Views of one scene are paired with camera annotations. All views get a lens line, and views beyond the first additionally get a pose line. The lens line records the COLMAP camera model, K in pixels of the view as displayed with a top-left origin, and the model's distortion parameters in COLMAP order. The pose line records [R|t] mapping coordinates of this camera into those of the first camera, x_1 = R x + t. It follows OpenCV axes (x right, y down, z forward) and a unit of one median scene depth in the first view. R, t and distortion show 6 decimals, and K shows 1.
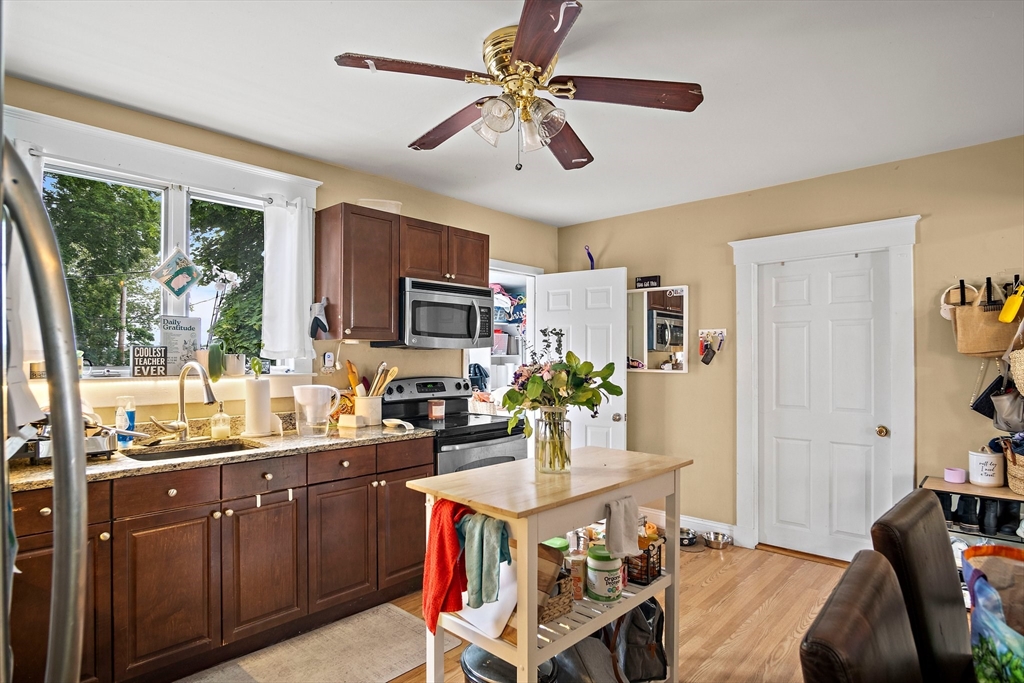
lens RADIAL K [[567.7, 0, 510.4], [0, 567.7, 352.3], [0, 0, 1]] dist [-0.006184, -0.001443]
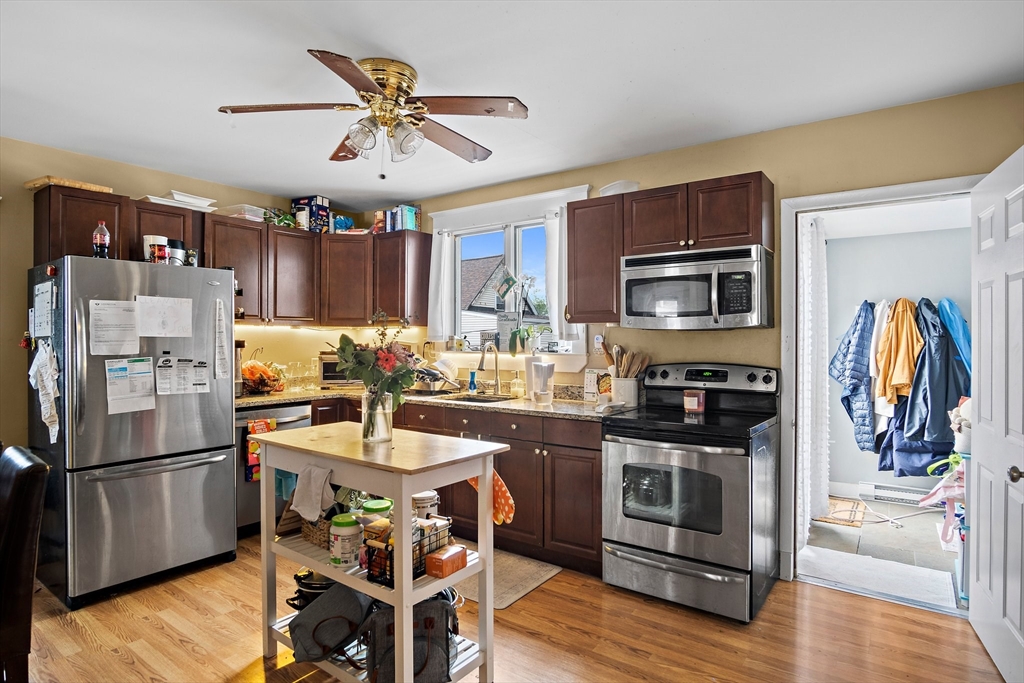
lens RADIAL K [[553.6, 0, 512.0], [0, 553.6, 341.5], [0, 0, 1]] dist [-0.000799, -0.000228]
pose [[0.111759, 0.006441, -0.993714, 0.765153], [0.005774, 0.999958, 0.007130, 0.004287], [0.993719, -0.006535, 0.111717, 0.741452]]
